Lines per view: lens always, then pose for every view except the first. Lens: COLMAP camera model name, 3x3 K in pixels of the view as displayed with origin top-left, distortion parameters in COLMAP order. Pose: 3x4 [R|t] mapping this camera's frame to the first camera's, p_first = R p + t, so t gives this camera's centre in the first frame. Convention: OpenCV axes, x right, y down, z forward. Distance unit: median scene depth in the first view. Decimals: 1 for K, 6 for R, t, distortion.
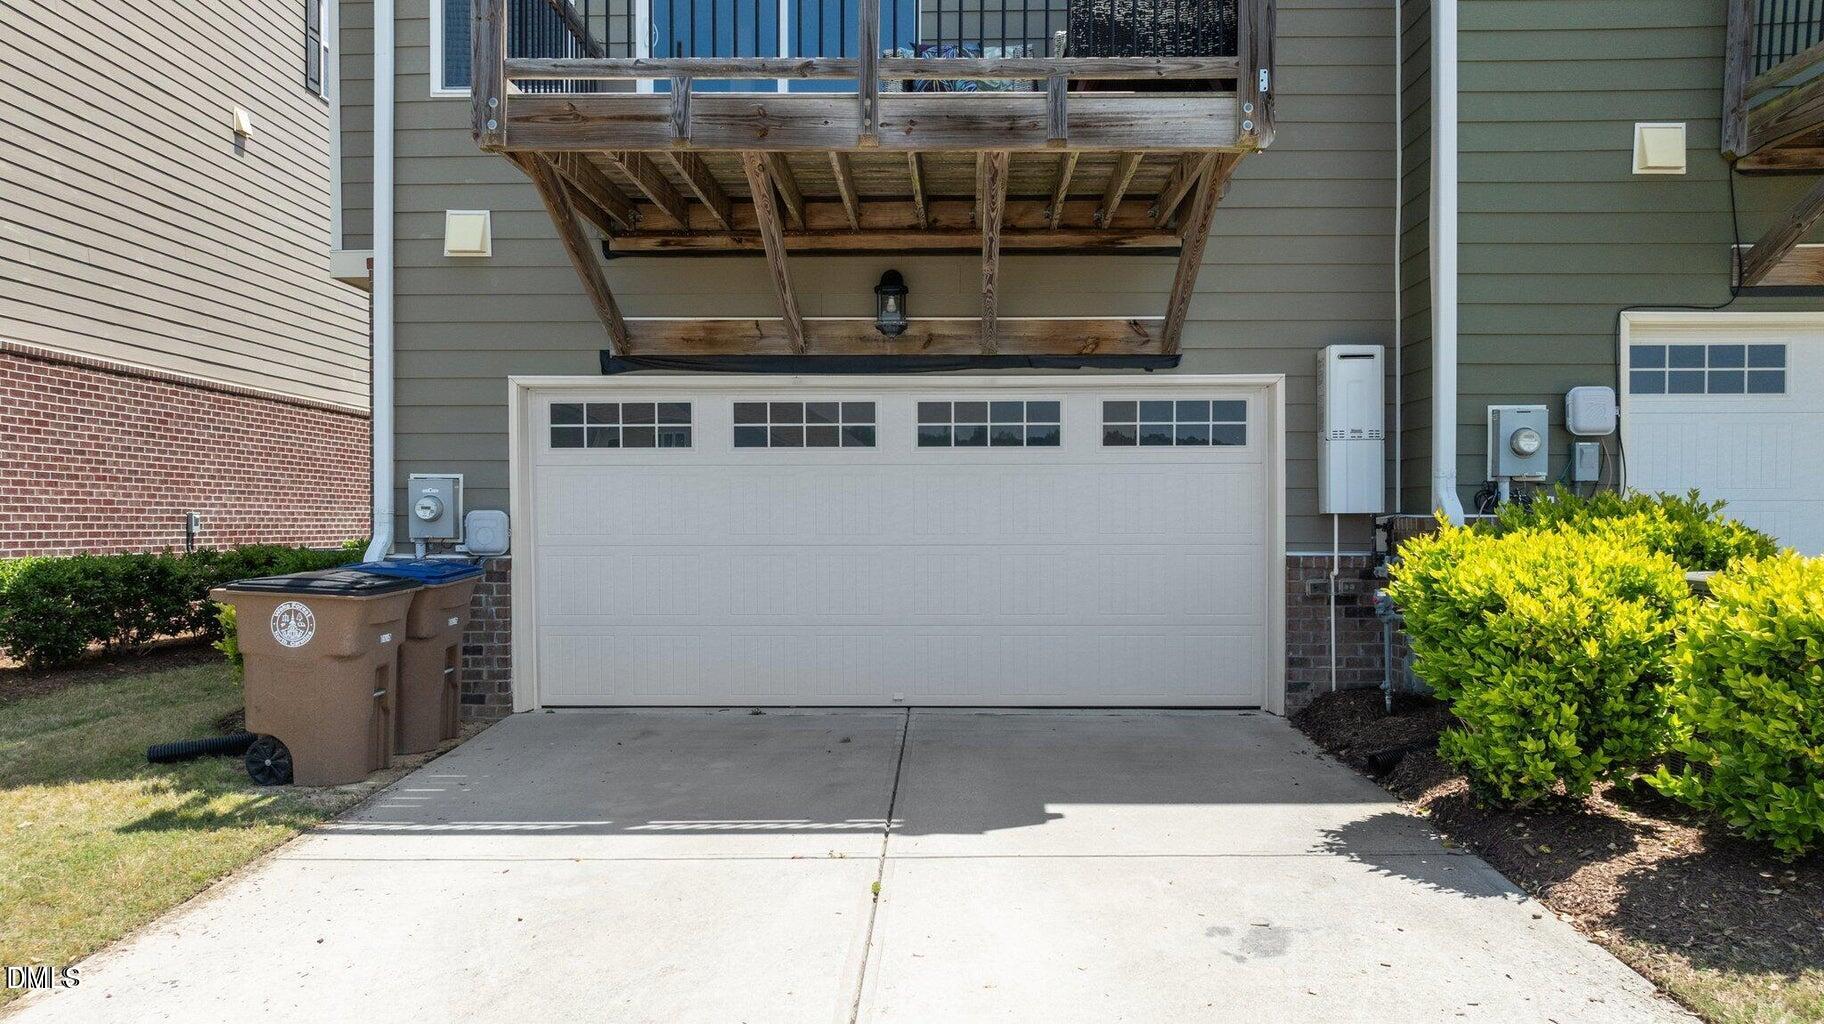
lens RADIAL K [[1277.4, 0, 916.8], [0, 1277.4, 511.8], [0, 0, 1]] dist [0.007912, 0.001747]
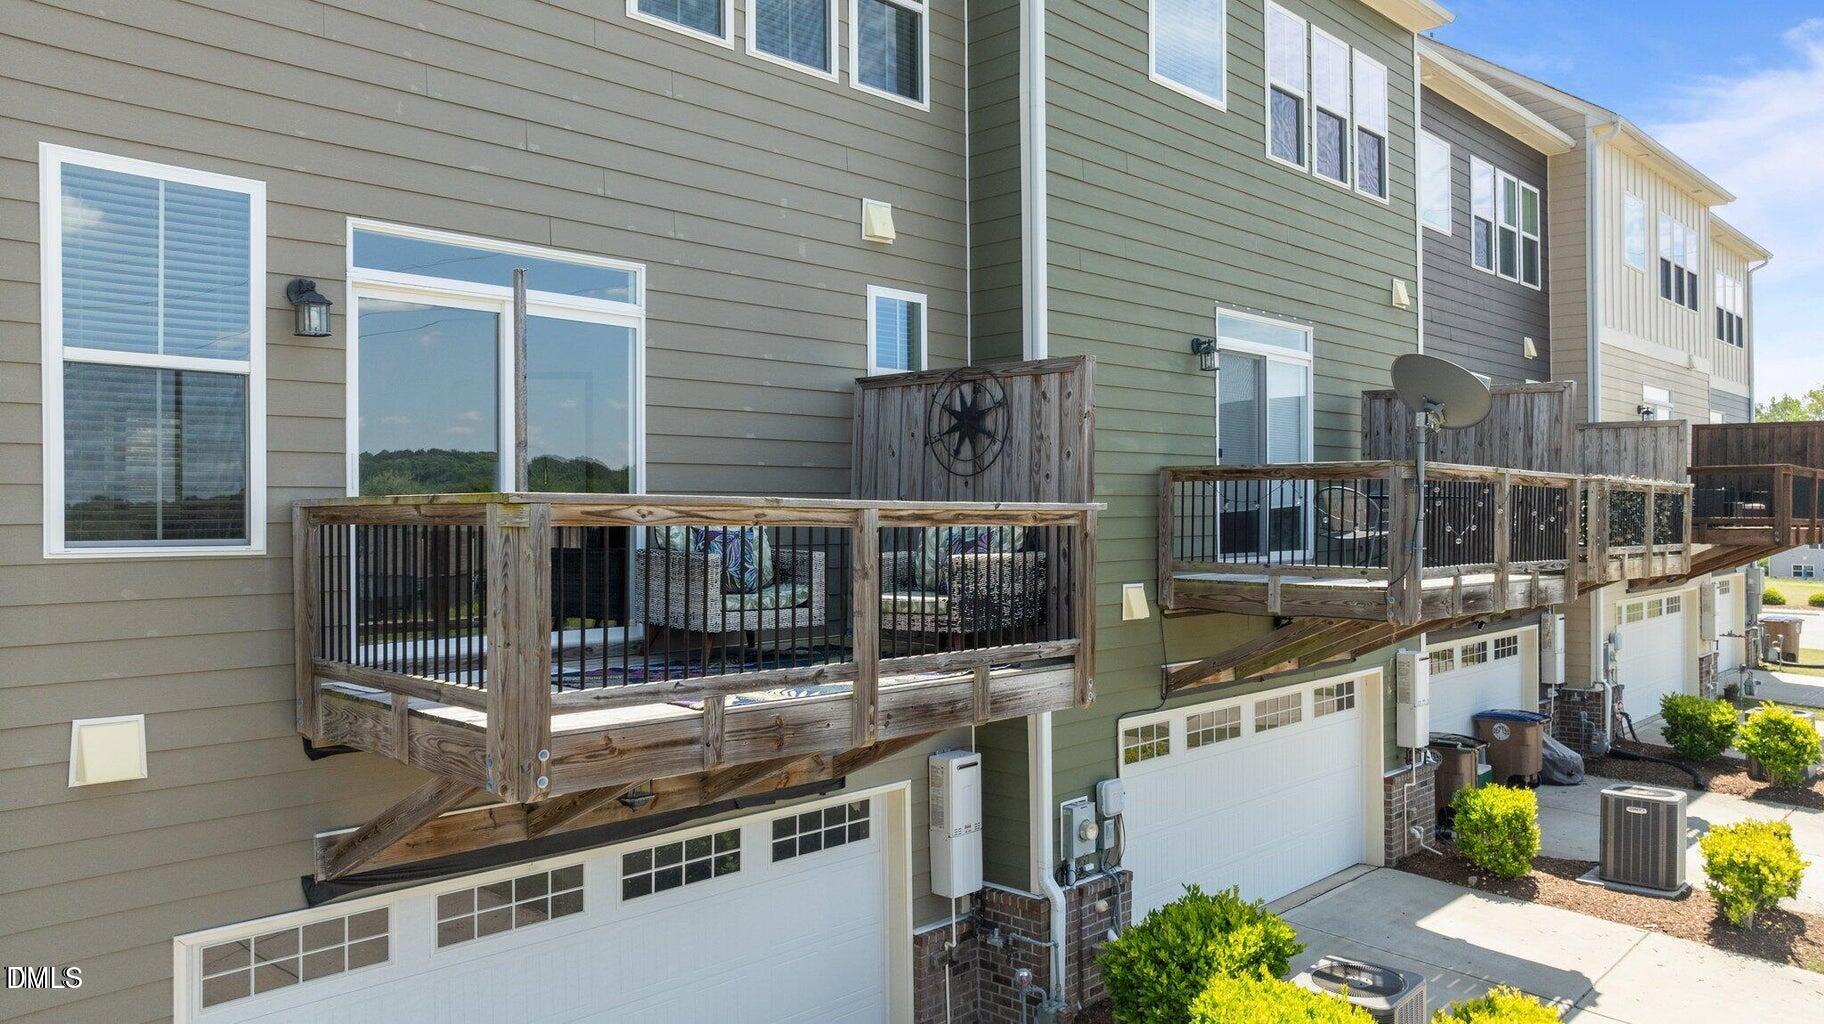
lens RADIAL K [[1303.7, 0, 913.7], [0, 1303.7, 510.4], [0, 0, 1]] dist [-0.013344, 0.000284]
pose [[0.683285, -0.003745, 0.730142, -0.586965], [0.007669, 0.999968, -0.002047, -0.355929], [-0.730111, 0.006998, 0.683293, 0.182575]]
